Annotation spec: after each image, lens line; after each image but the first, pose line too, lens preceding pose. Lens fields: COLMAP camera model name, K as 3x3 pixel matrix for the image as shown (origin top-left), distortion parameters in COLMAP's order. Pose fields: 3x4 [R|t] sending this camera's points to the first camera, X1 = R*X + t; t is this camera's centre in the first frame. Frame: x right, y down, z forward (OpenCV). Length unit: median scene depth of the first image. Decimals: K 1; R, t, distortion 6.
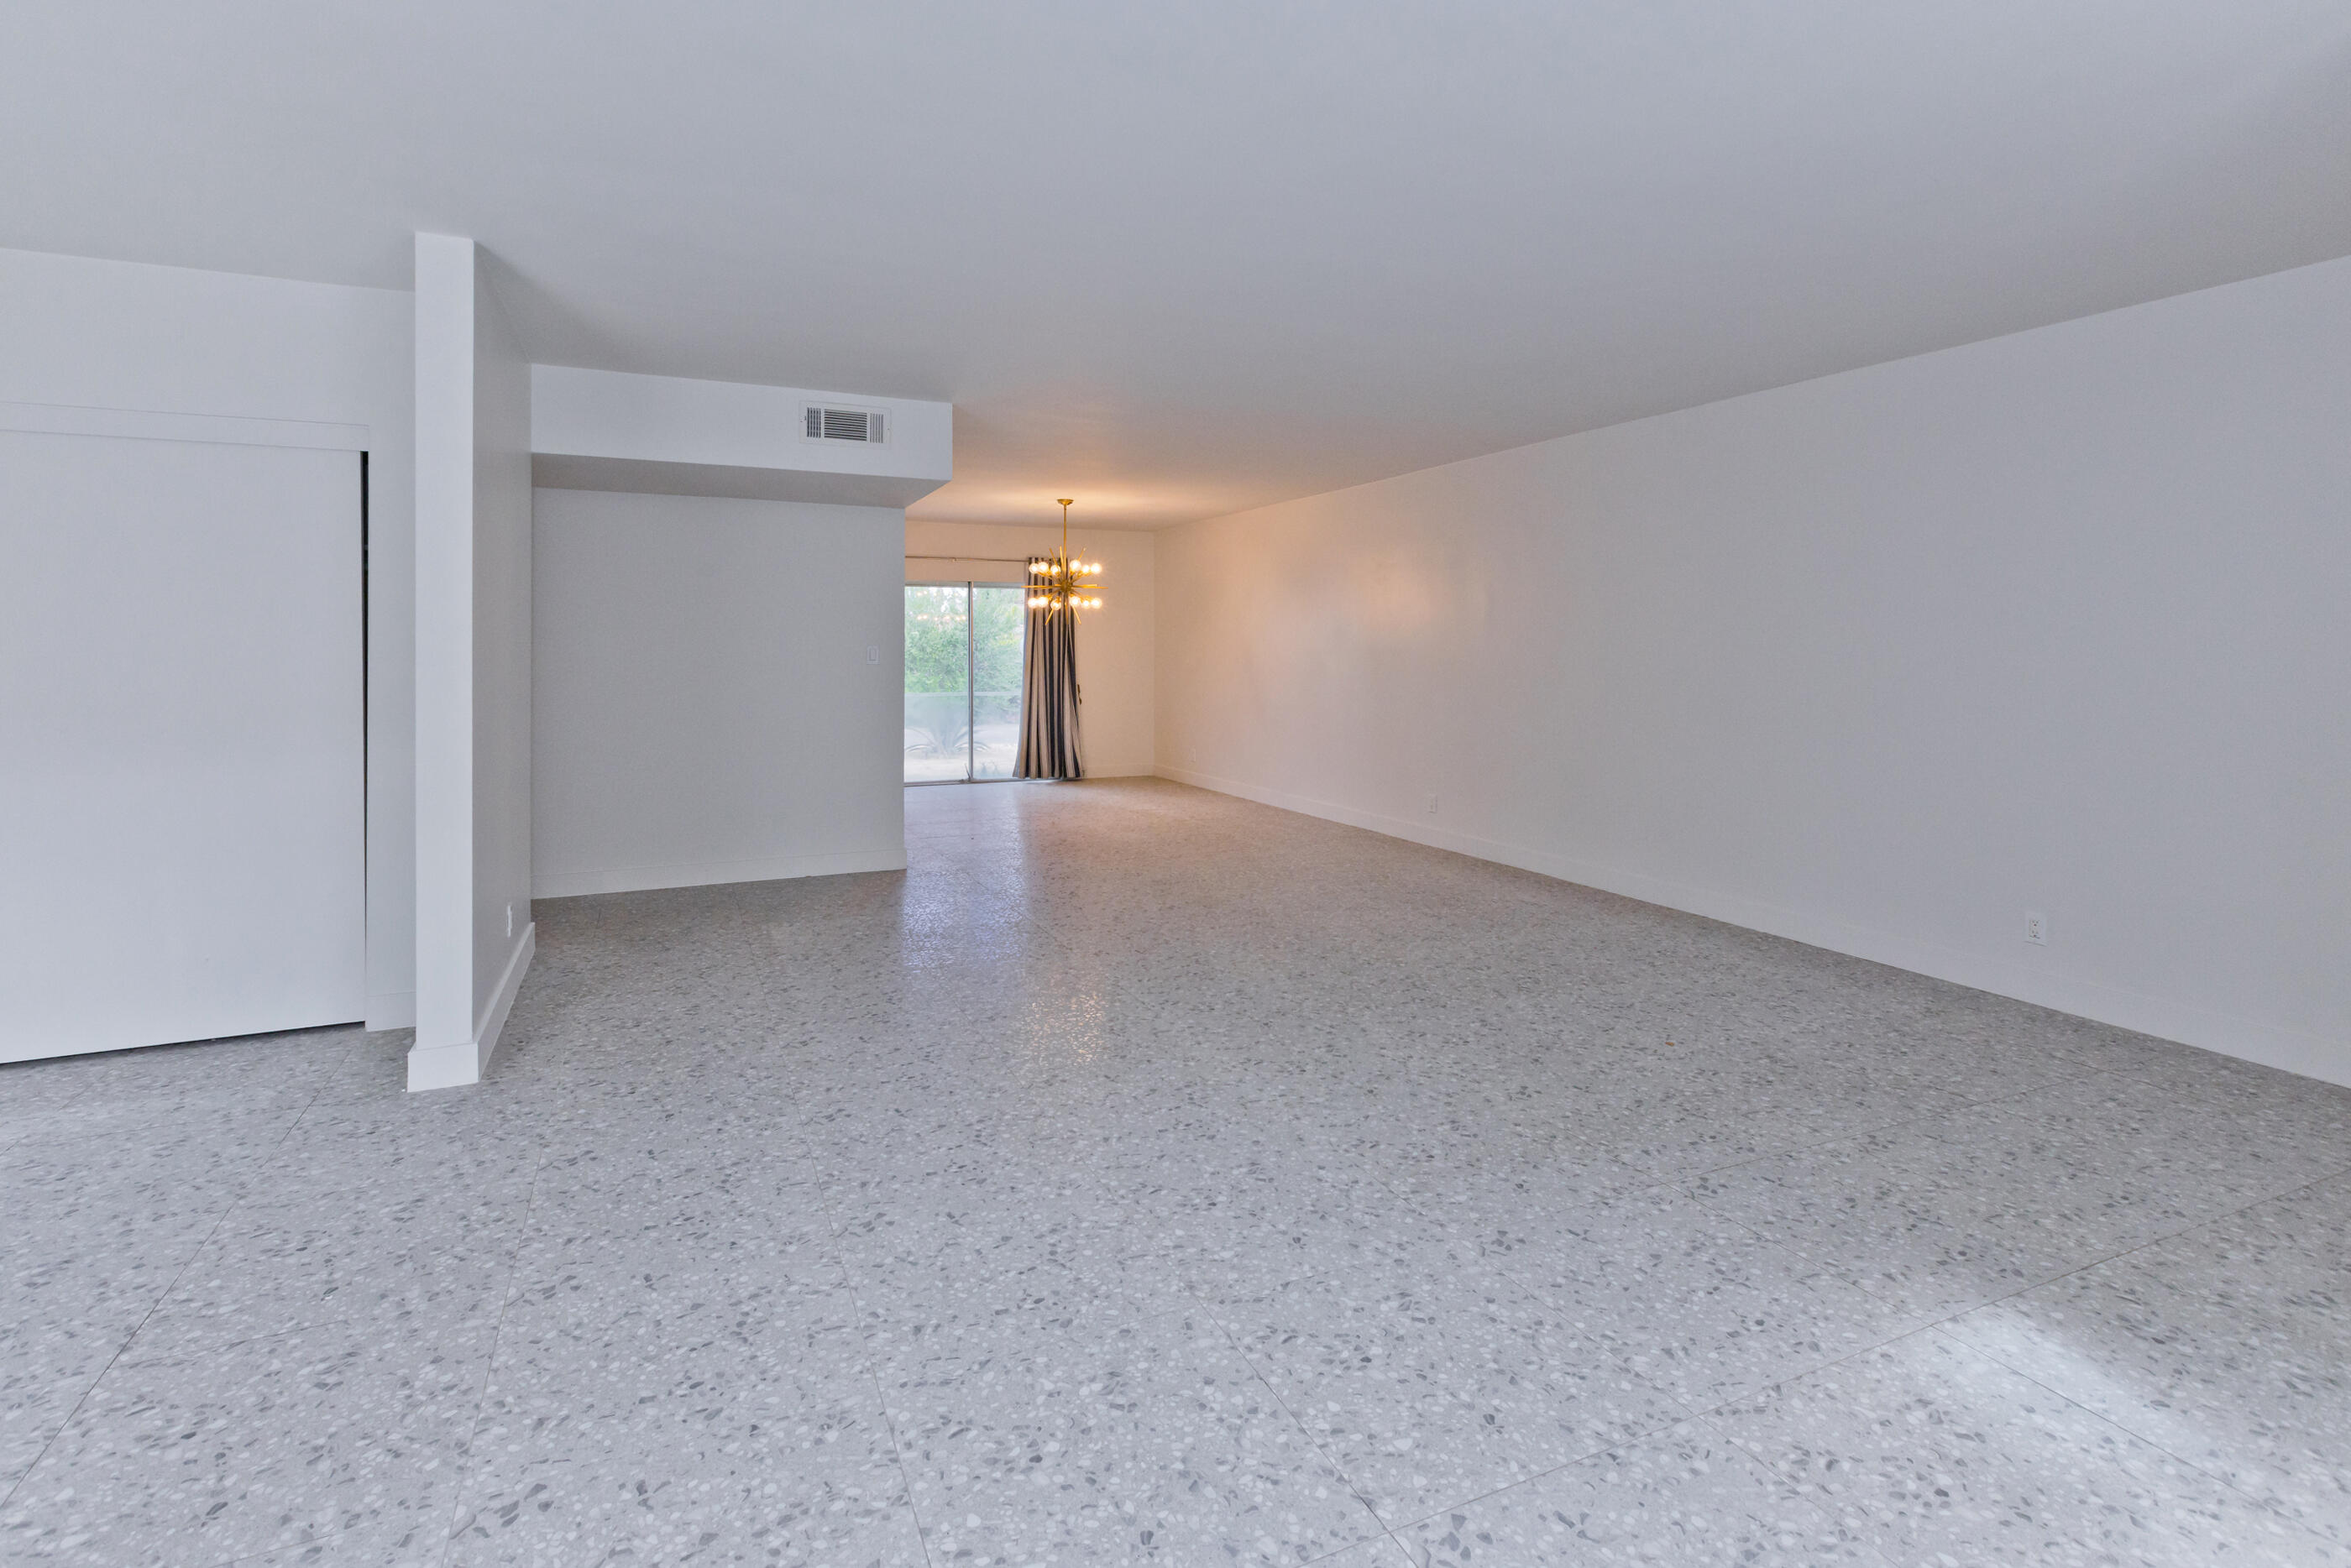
lens RADIAL K [[1148.5, 0, 1175.9], [0, 1148.5, 651.5], [0, 0, 1]] dist [0.003043, -0.001551]
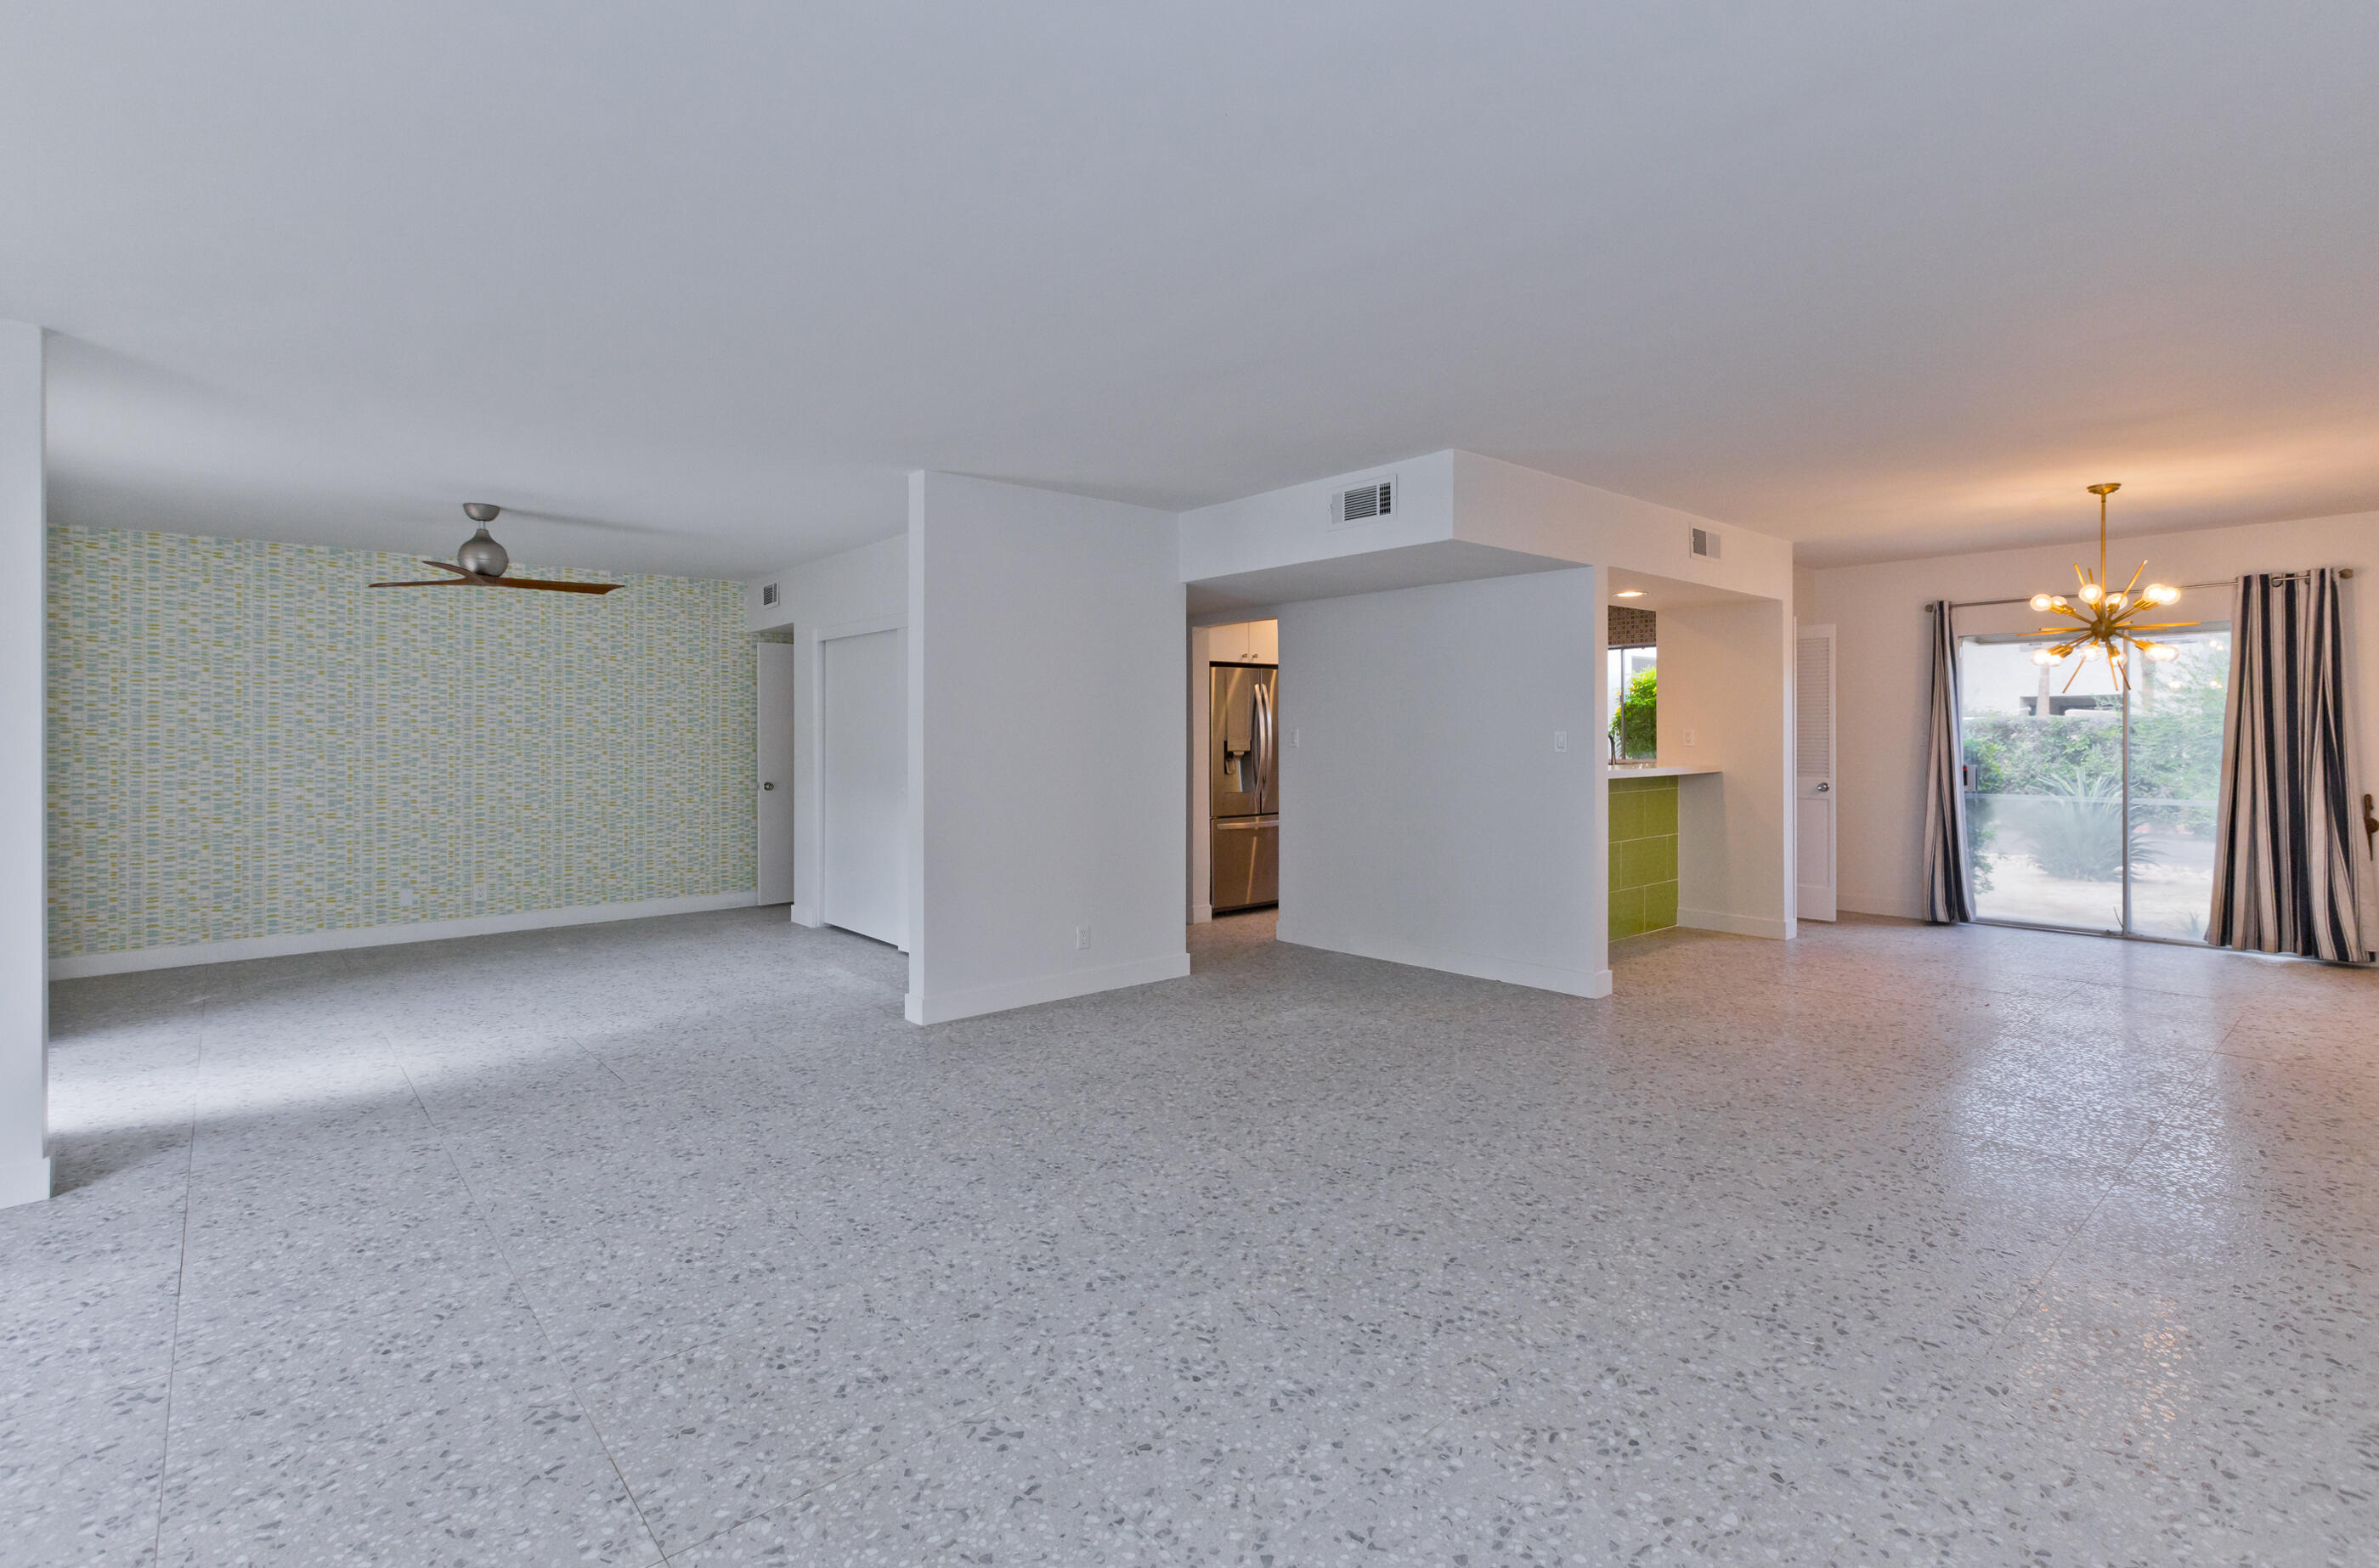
lens RADIAL K [[1180.4, 0, 1187.7], [0, 1180.4, 707.8], [0, 0, 1]] dist [-0.001609, -0.001100]
pose [[0.246561, -0.027927, -0.968725, 0.380428], [0.004046, 0.999606, -0.027788, 0.001344], [0.969119, 0.002932, 0.246577, 0.369919]]
